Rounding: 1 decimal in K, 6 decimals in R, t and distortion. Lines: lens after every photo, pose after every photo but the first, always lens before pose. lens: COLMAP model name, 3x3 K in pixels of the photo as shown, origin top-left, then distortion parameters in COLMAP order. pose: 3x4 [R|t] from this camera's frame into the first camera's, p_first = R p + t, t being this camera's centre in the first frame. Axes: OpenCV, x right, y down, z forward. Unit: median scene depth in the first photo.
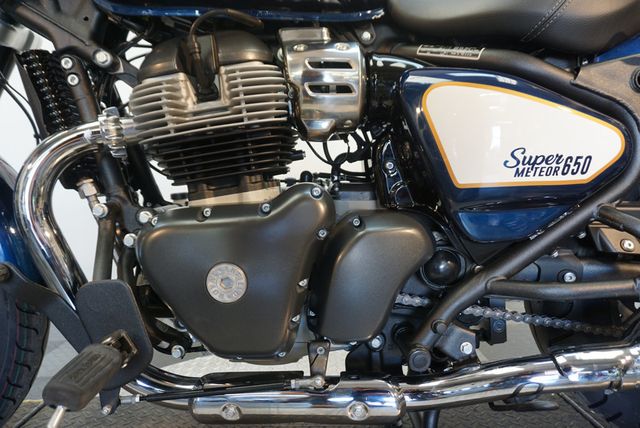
lens RADIAL K [[430.6, 0, 315.4], [0, 430.6, 214.9], [0, 0, 1]] dist [-0.042809, 0.032114]
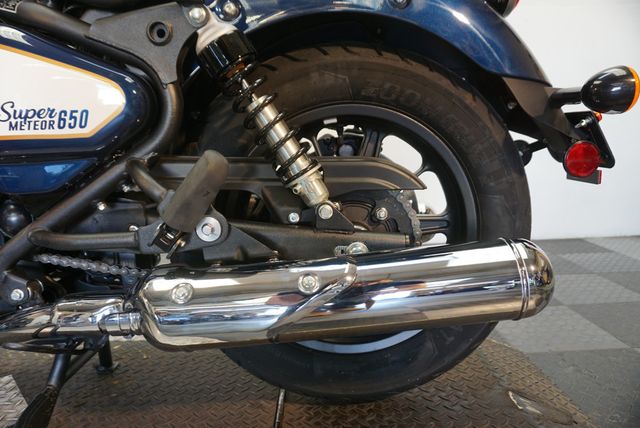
lens RADIAL K [[425.1, 0, 320.0], [0, 425.1, 214.0], [0, 0, 1]] dist [-0.012929, 0.005002]
pose [[0.999987, 0.004996, 0.001313, 1.208027], [-0.005091, 0.996200, 0.086948, 0.017850], [-0.000874, -0.086953, 0.996212, -0.024392]]
